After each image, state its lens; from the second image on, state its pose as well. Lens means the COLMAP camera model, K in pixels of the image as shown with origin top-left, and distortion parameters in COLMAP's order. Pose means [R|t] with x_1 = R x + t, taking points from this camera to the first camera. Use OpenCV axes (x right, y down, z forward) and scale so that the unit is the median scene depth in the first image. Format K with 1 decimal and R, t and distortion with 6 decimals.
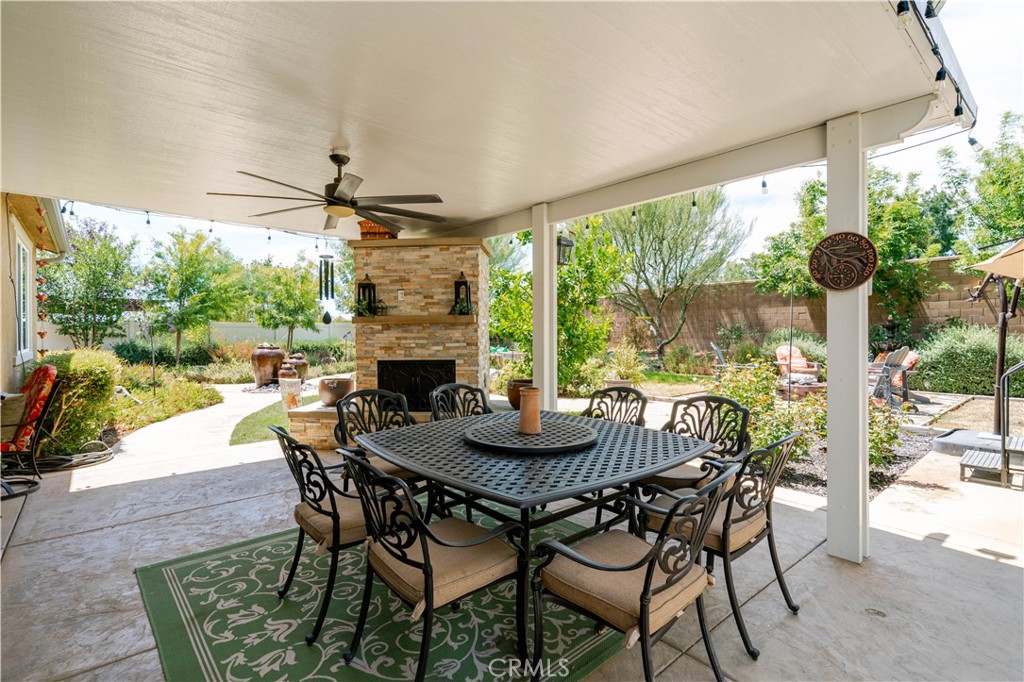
lens RADIAL K [[492.0, 0, 507.1], [0, 492.0, 333.2], [0, 0, 1]] dist [0.006731, 0.000245]
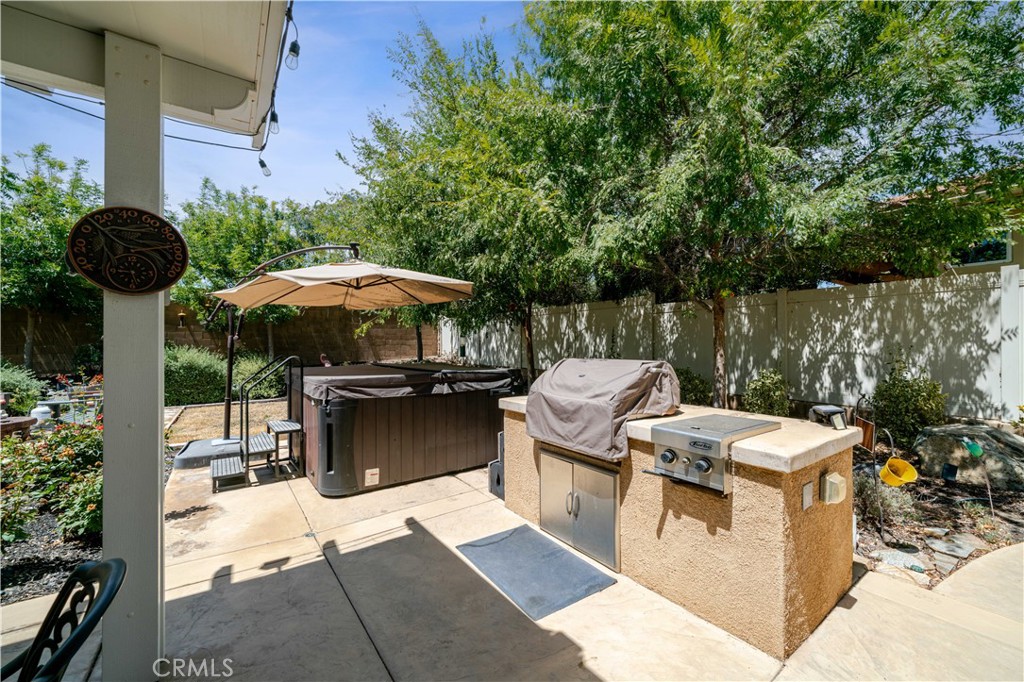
lens RADIAL K [[407.4, 0, 509.1], [0, 407.4, 342.4], [0, 0, 1]] dist [0.007611, -0.000293]
pose [[0.103979, 0.012206, 0.994505, 0.091548], [0.012194, 0.999834, -0.013546, -0.003270], [-0.994505, 0.013536, 0.103813, 0.225164]]
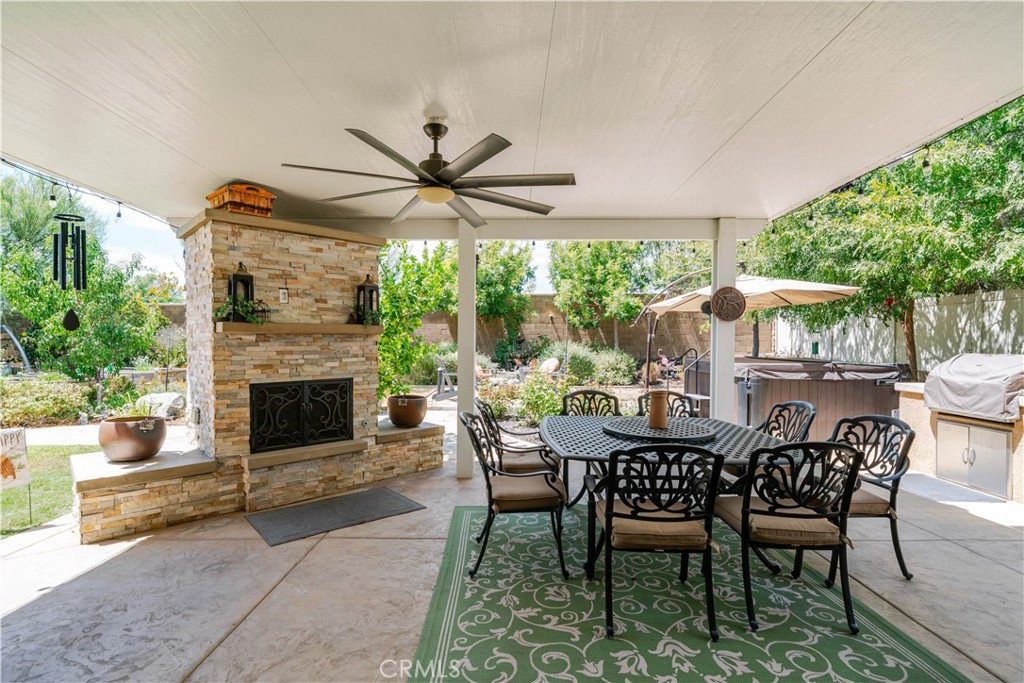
lens RADIAL K [[492.0, 0, 510.2], [0, 492.0, 345.1], [0, 0, 1]] dist [0.006731, 0.000245]
pose [[0.652627, 0.001415, 0.757678, -0.565363], [-0.000683, 0.999999, -0.001280, -0.000703], [-0.757679, 0.000318, 0.652628, 0.243788]]
